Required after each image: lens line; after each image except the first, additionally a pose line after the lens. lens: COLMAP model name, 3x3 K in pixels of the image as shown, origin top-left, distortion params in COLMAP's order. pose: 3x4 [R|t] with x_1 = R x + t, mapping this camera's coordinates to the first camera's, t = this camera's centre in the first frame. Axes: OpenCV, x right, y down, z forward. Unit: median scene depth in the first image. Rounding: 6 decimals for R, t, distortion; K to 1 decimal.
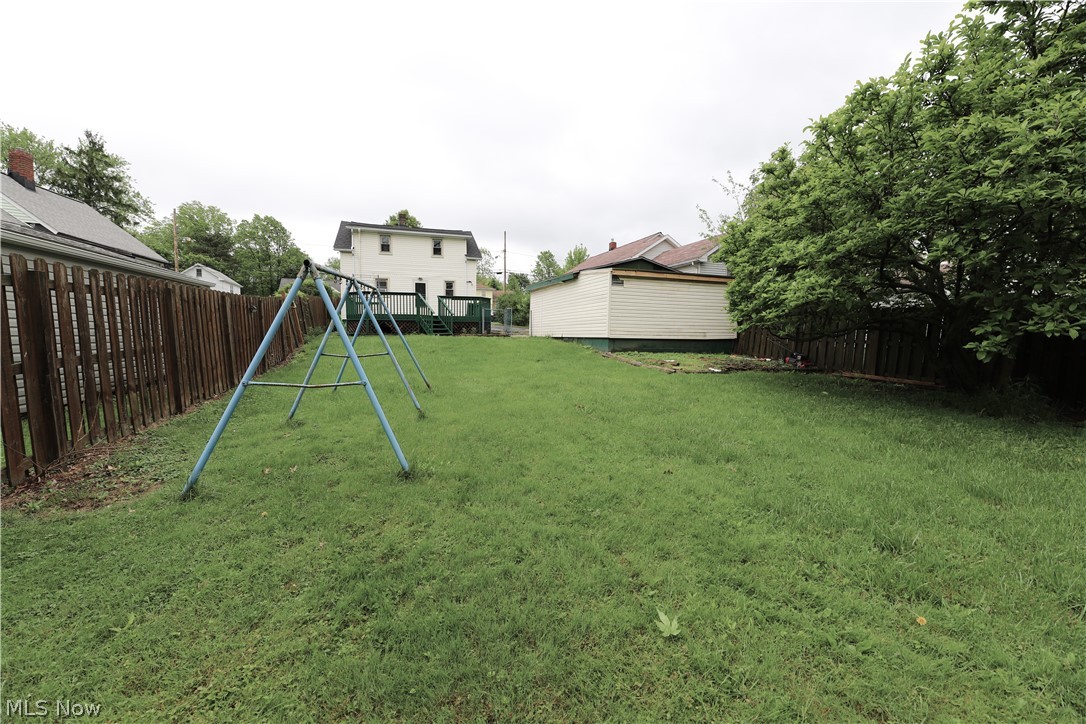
lens RADIAL K [[431.2, 0, 538.0], [0, 431.2, 365.0], [0, 0, 1]] dist [0.001510, -0.003995]
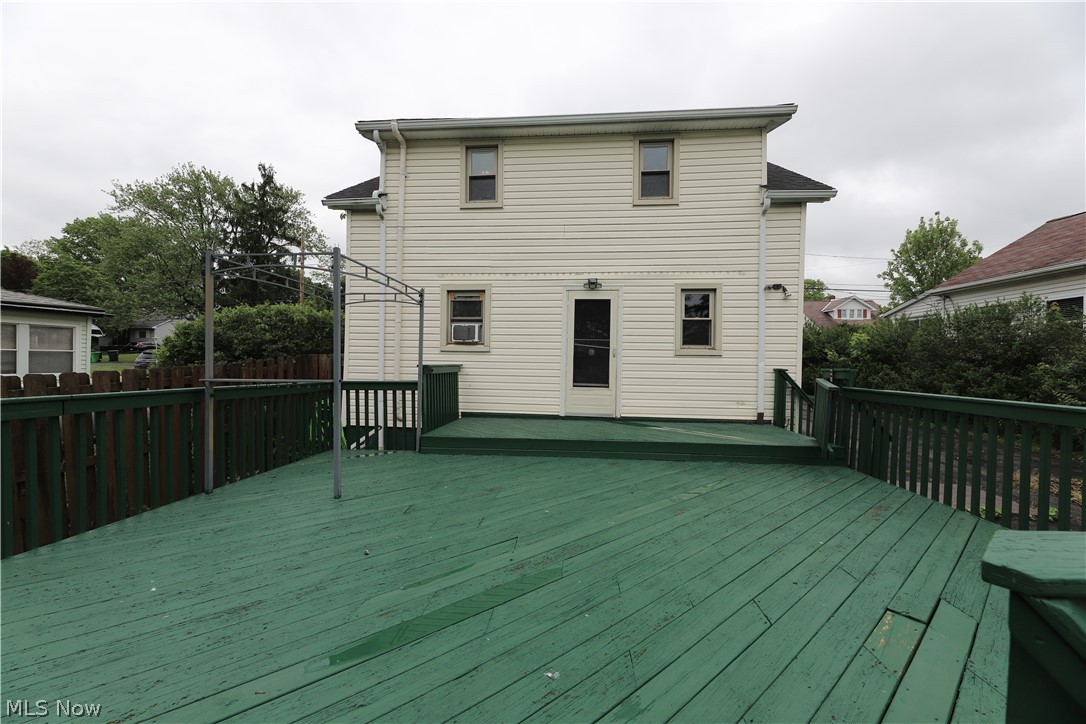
lens RADIAL K [[431.2, 0, 538.0], [0, 431.2, 365.0], [0, 0, 1]] dist [0.001510, -0.003995]
pose [[0.912448, 0.011484, -0.409031, -0.187597], [-0.037993, 0.997666, -0.056742, -0.128928], [0.407424, 0.067314, 0.910755, 0.722560]]
